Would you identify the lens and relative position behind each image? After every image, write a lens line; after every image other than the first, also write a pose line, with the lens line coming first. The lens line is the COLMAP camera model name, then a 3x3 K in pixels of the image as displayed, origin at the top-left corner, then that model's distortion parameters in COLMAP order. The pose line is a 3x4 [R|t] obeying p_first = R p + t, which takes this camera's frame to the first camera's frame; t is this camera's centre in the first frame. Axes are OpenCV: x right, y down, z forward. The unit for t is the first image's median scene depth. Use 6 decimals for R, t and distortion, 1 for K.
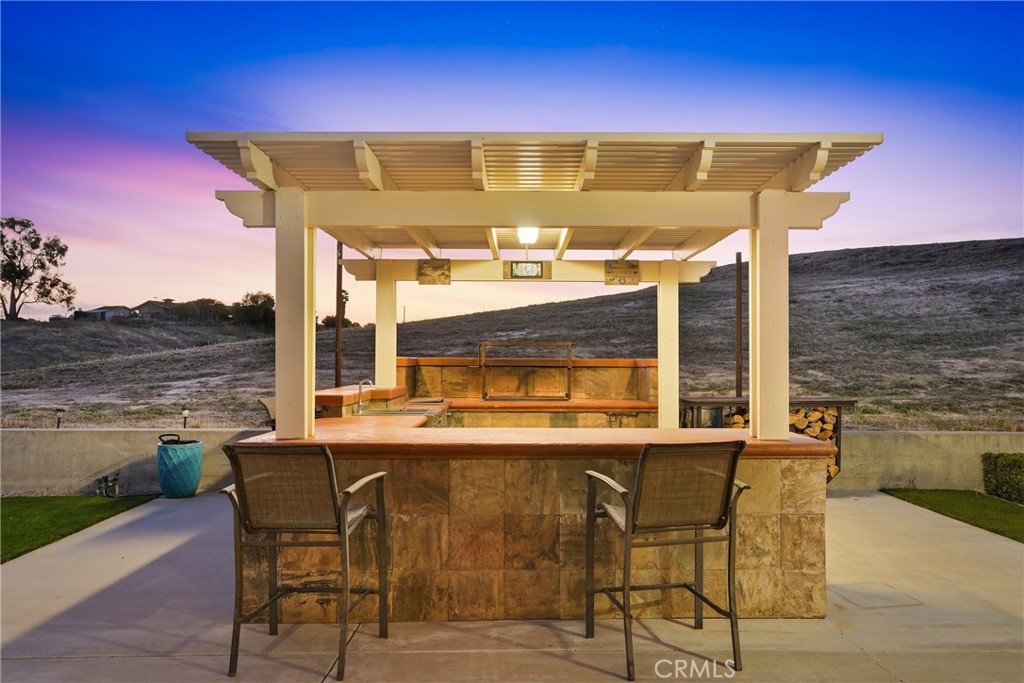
lens RADIAL K [[718.7, 0, 529.1], [0, 718.7, 343.1], [0, 0, 1]] dist [-0.032564, 0.065388]
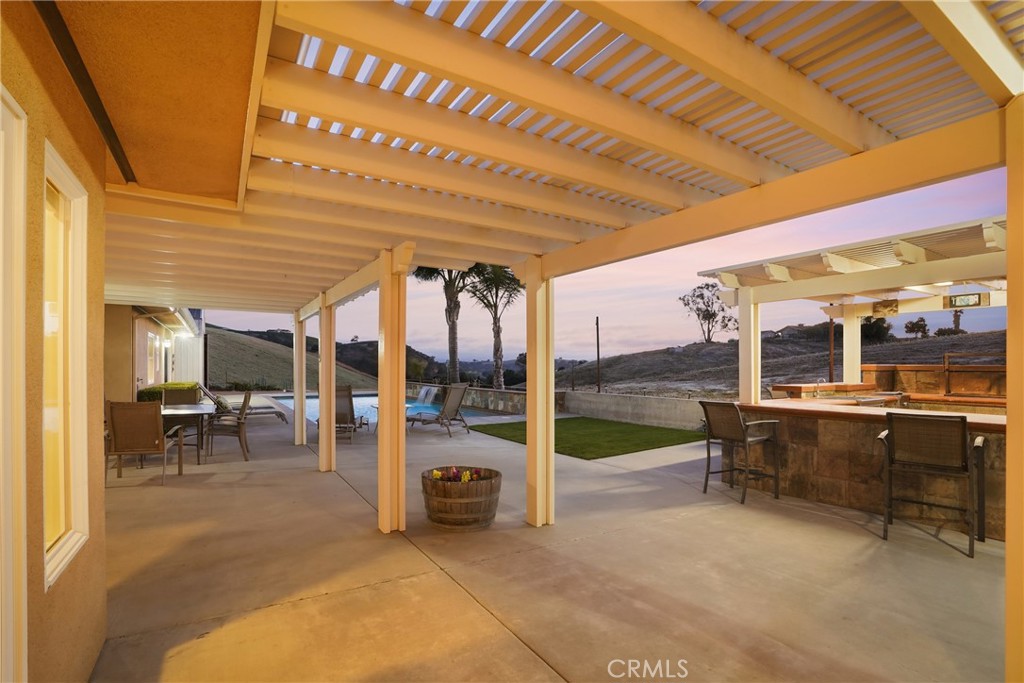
lens RADIAL K [[485.1, 0, 513.6], [0, 485.1, 359.8], [0, 0, 1]] dist [-0.001451, 0.000118]
pose [[0.530589, -0.011958, -0.847545, 0.544084], [0.021356, 0.999772, -0.000736, -0.012097], [0.847360, -0.017709, 0.530724, -0.369270]]
